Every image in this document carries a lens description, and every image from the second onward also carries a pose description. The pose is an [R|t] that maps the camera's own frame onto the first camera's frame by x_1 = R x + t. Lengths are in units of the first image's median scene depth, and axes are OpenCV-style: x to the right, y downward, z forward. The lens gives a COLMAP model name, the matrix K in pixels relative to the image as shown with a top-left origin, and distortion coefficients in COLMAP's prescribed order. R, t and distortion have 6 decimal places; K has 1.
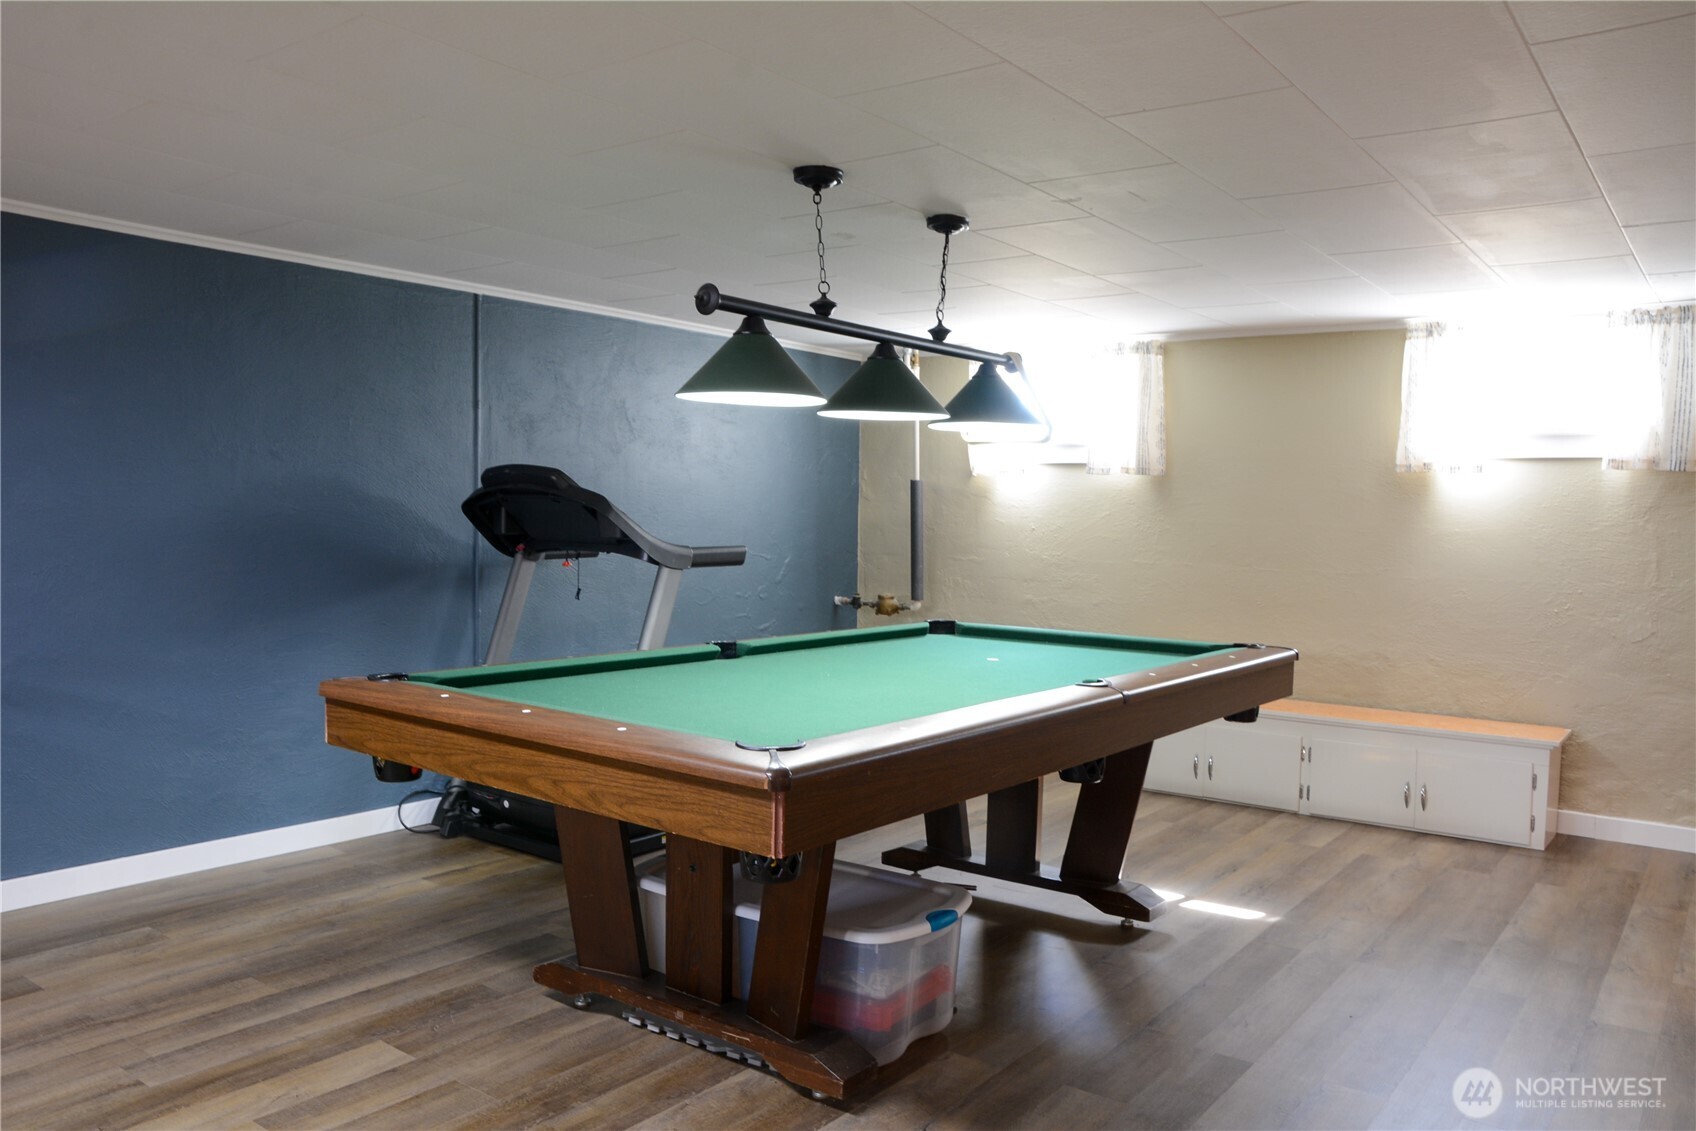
lens RADIAL K [[1287.6, 0, 847.7], [0, 1287.6, 568.0], [0, 0, 1]] dist [-0.068148, 0.029593]
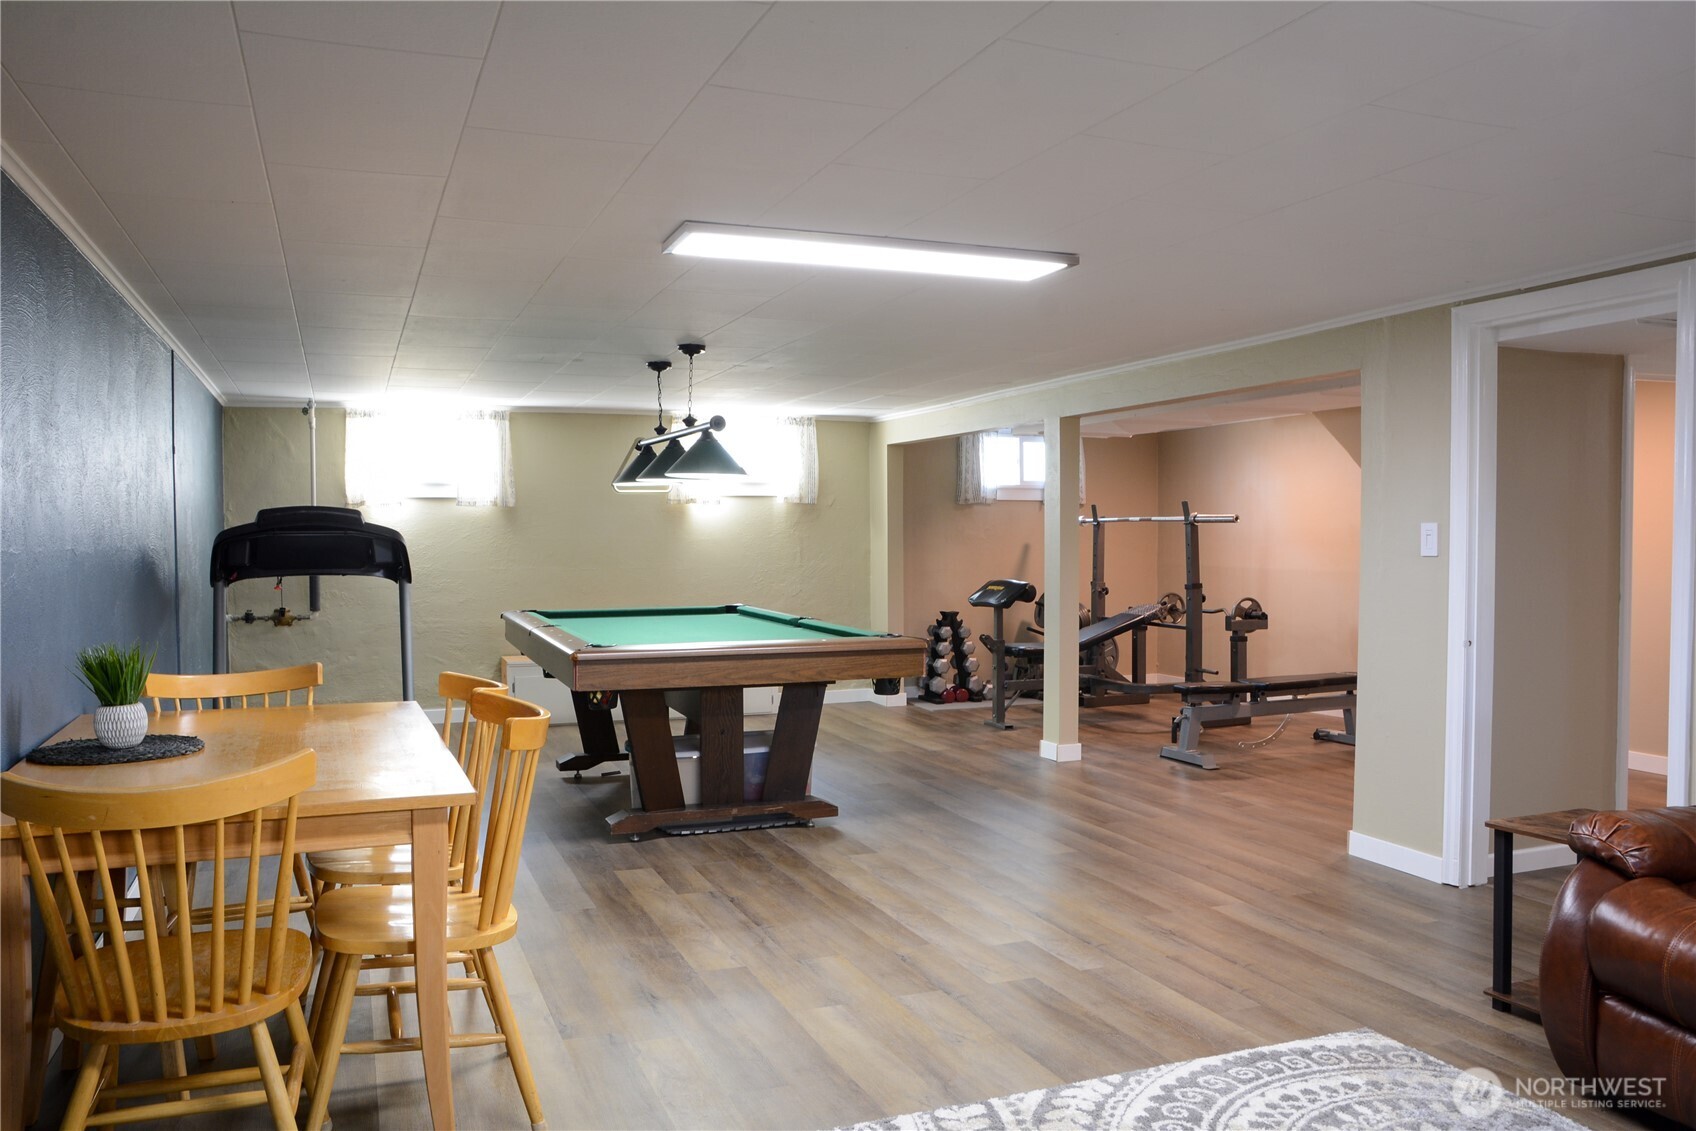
lens RADIAL K [[1287.6, 0, 850.4], [0, 1287.6, 563.1], [0, 0, 1]] dist [-0.068148, 0.029593]
pose [[0.530517, -0.043262, 0.846570, -1.295890], [0.054864, 0.998355, 0.016637, -0.022409], [-0.845897, 0.037620, 0.532018, -0.109362]]
